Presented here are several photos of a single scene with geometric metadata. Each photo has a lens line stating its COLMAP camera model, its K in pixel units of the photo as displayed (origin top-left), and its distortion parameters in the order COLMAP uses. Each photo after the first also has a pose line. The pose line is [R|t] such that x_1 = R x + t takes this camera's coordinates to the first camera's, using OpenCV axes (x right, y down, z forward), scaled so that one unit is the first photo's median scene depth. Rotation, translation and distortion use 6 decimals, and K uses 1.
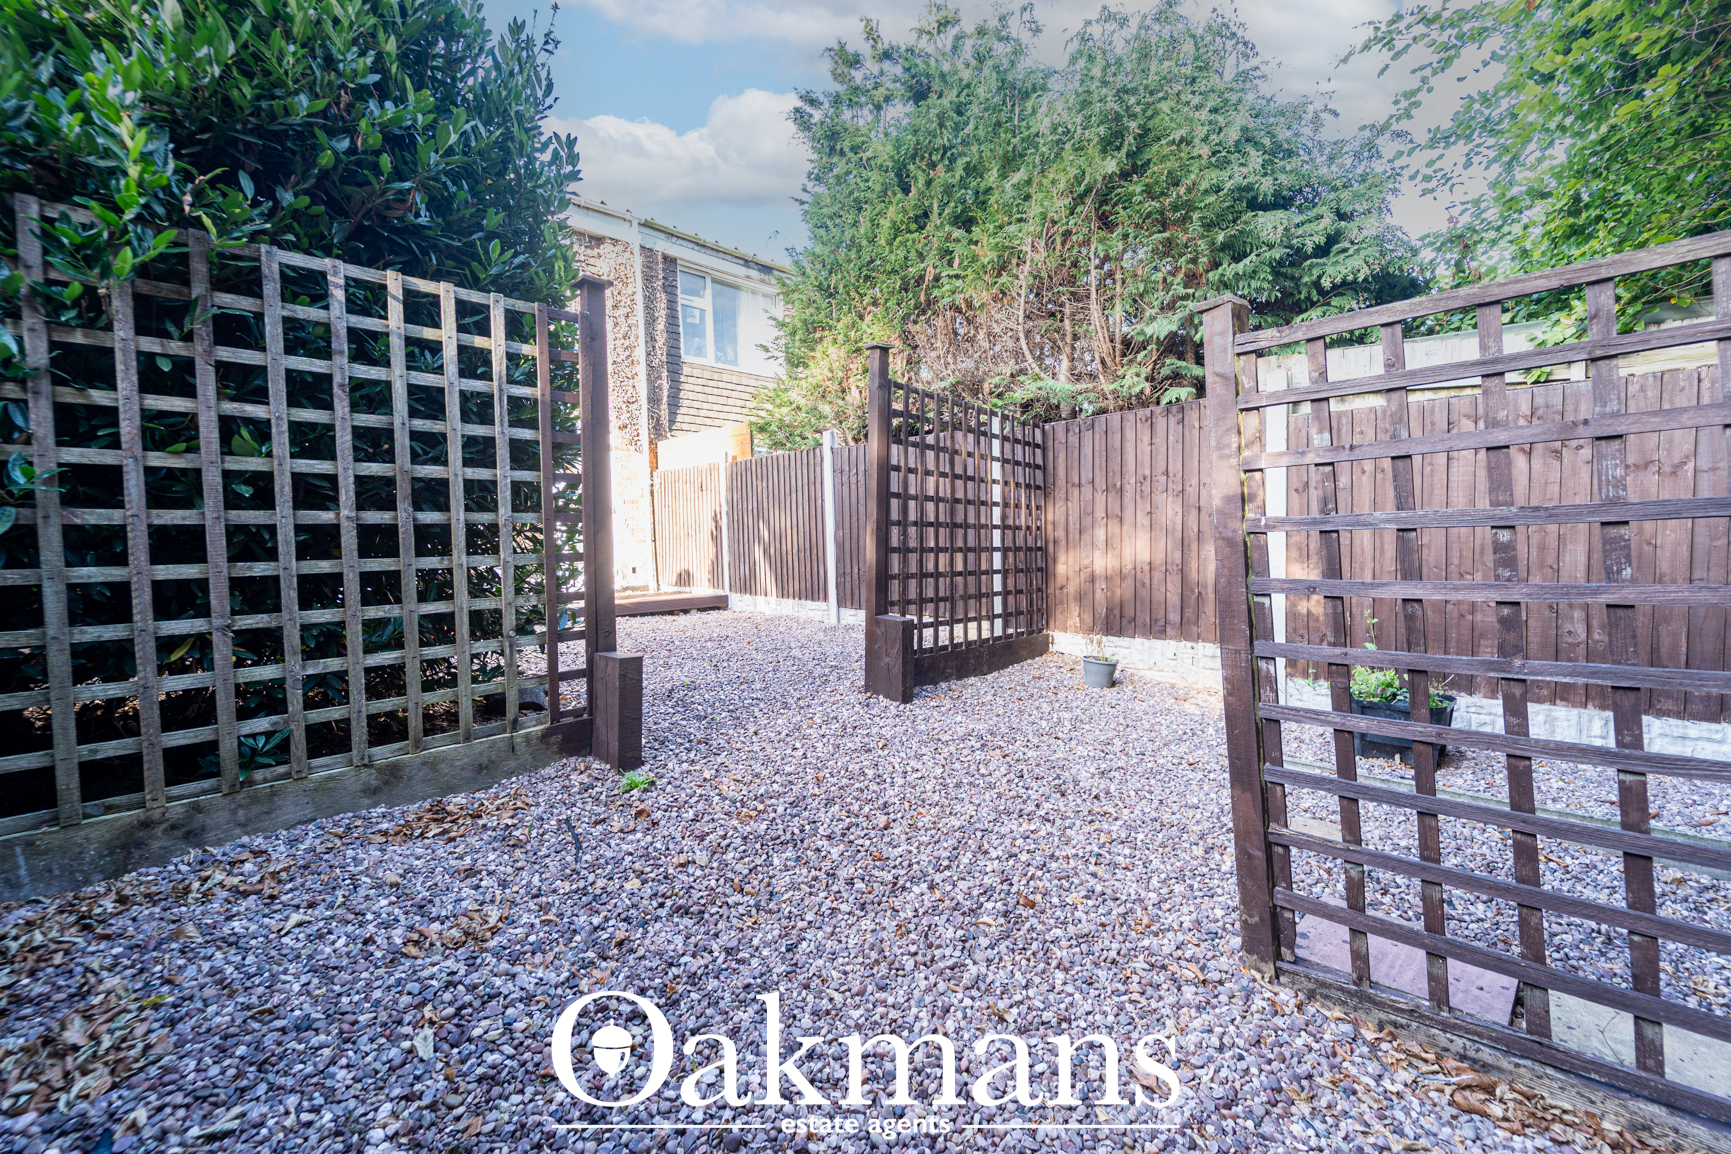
lens RADIAL K [[697.6, 0, 856.7], [0, 697.6, 568.7], [0, 0, 1]] dist [-0.001190, -0.000468]
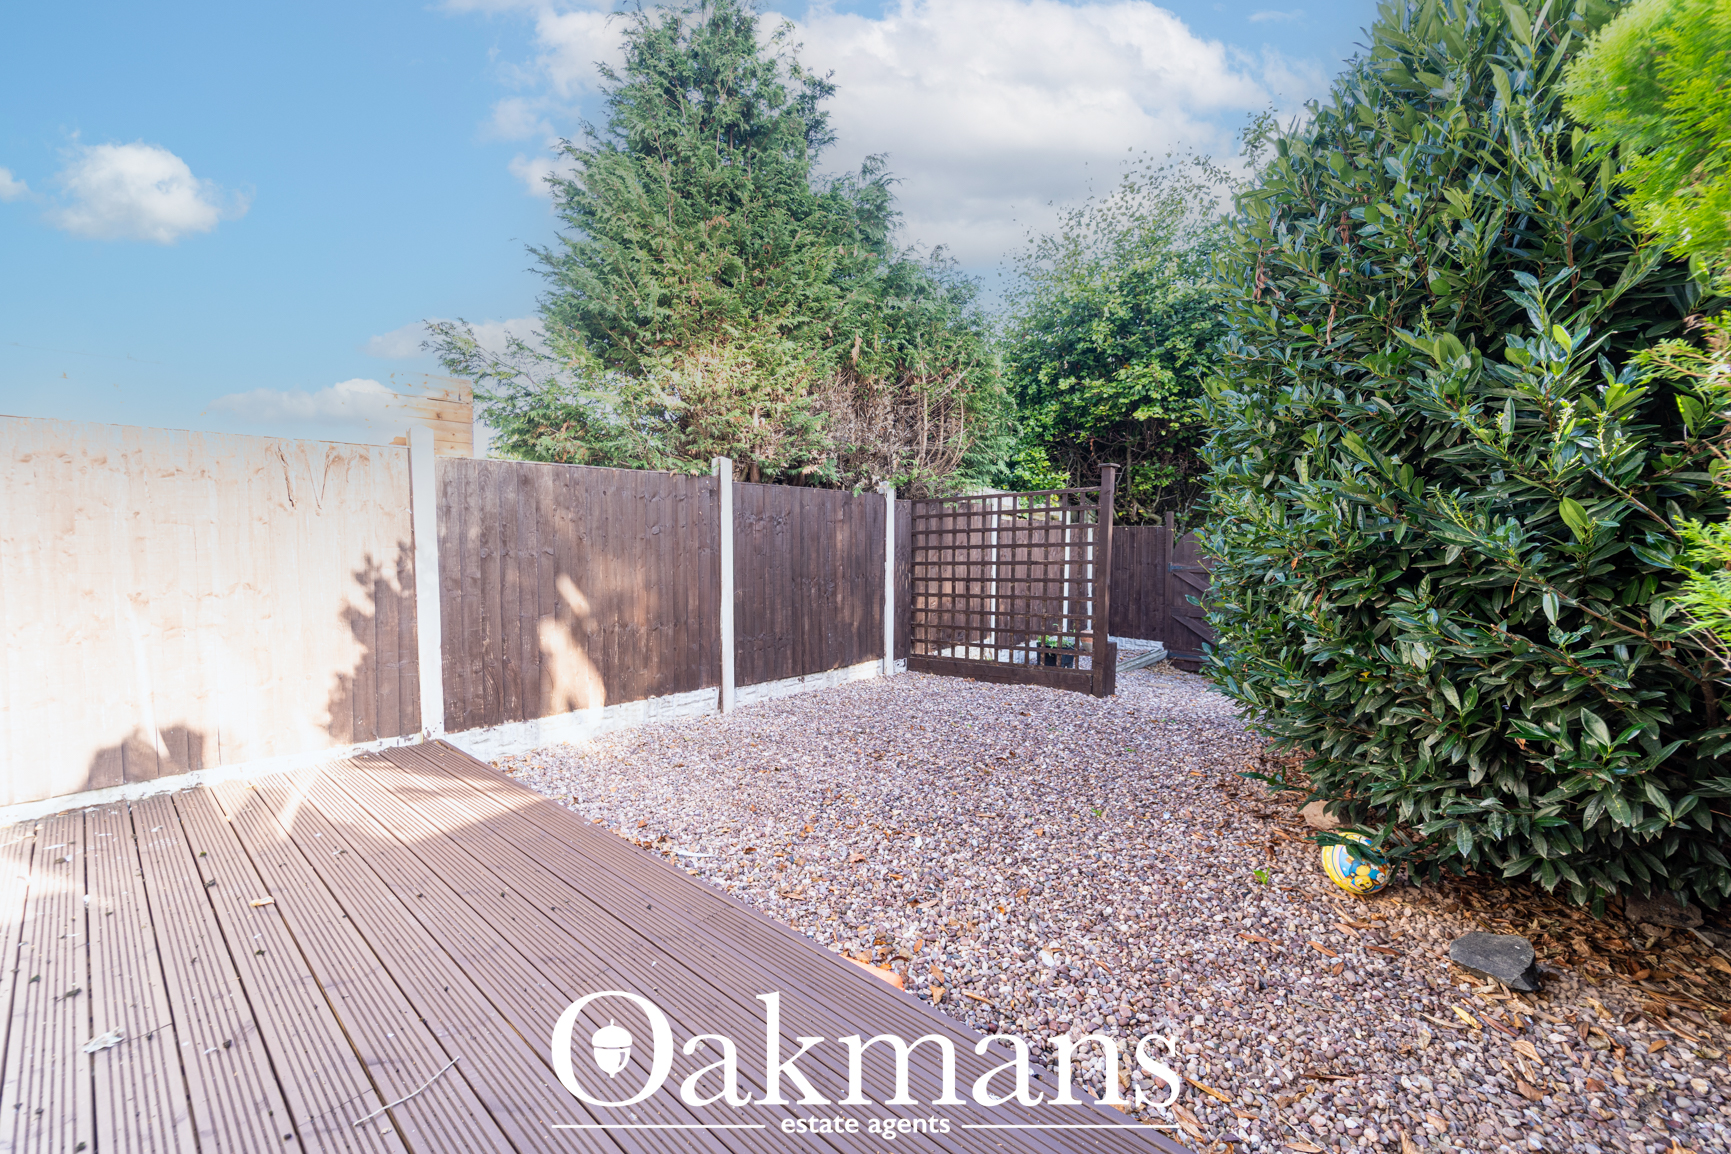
lens RADIAL K [[697.6, 0, 856.7], [0, 697.6, 568.7], [0, 0, 1]] dist [-0.001190, -0.000468]
pose [[-0.056193, -0.035923, 0.997773, -0.574904], [0.049803, 0.998008, 0.038736, -0.070433], [-0.997177, 0.051869, -0.054292, 0.646361]]
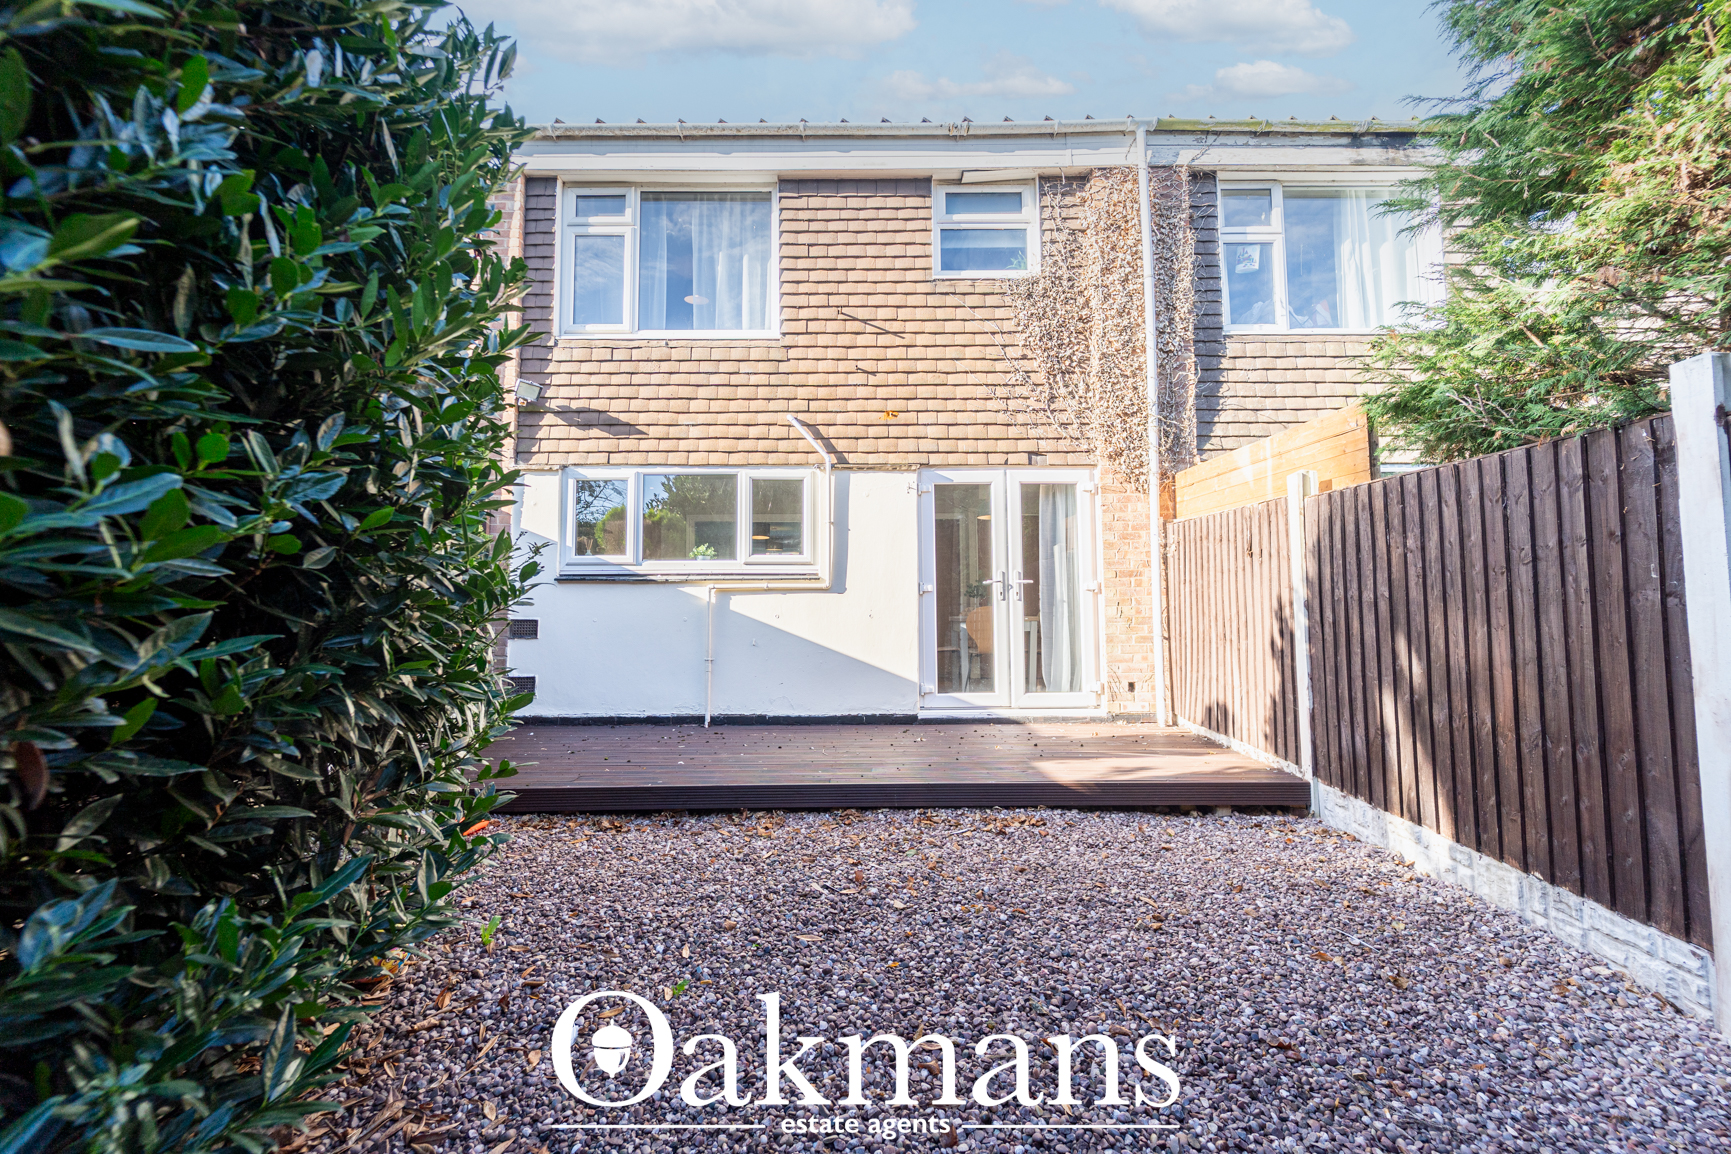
lens RADIAL K [[697.6, 0, 856.7], [0, 697.6, 568.7], [0, 0, 1]] dist [-0.001190, -0.000468]
pose [[0.711652, -0.013645, -0.702400, -0.062807], [-0.037289, 0.997668, -0.057162, -0.056919], [0.701542, 0.066871, 0.709483, 0.396142]]
